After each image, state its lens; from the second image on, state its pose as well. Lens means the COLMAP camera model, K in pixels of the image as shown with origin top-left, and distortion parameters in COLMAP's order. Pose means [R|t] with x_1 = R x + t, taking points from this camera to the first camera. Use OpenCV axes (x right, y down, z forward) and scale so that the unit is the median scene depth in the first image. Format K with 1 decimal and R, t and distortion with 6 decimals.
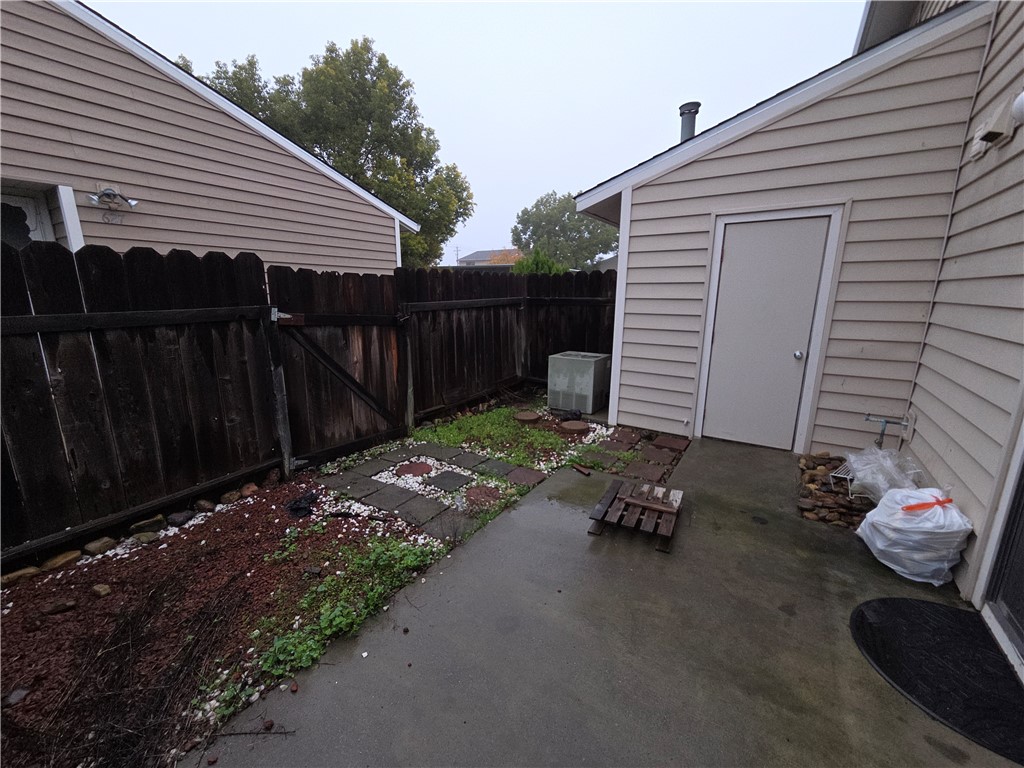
lens RADIAL K [[419.2, 0, 511.3], [0, 419.2, 385.7], [0, 0, 1]] dist [0.000924, 0.000301]
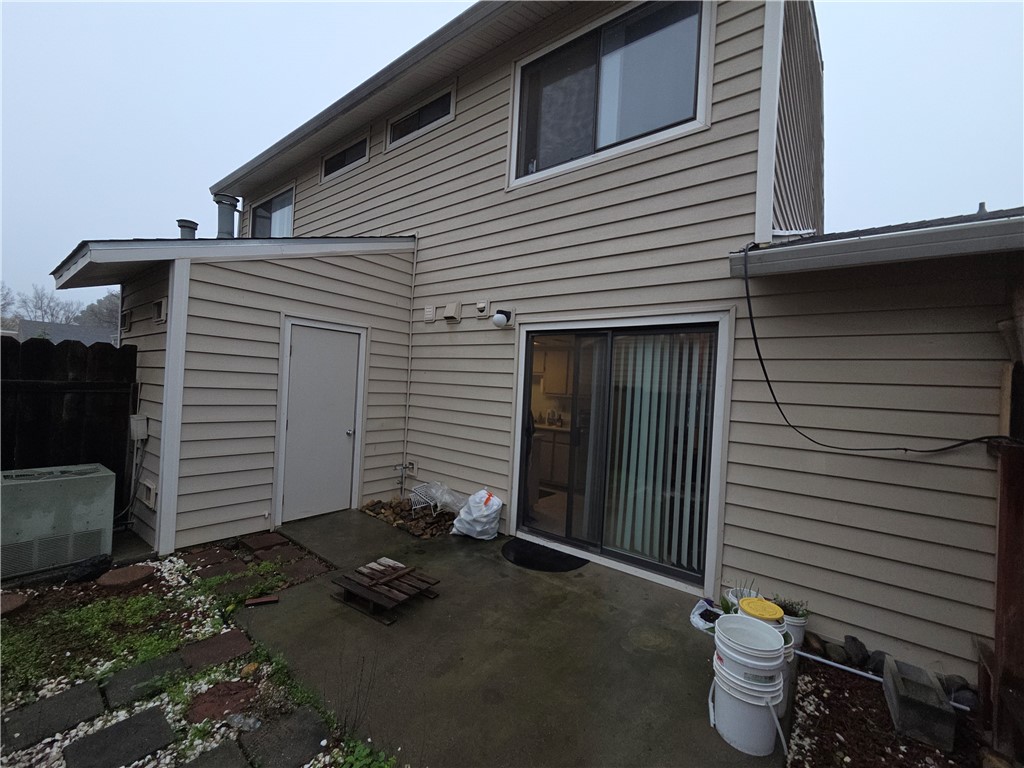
lens RADIAL K [[419.2, 0, 511.6], [0, 419.2, 383.6], [0, 0, 1]] dist [0.000924, 0.000301]
pose [[0.081449, 0.007894, 0.996646, -0.561676], [0.163917, 0.986246, -0.021207, -0.109733], [-0.983106, 0.165095, 0.079035, 0.364033]]
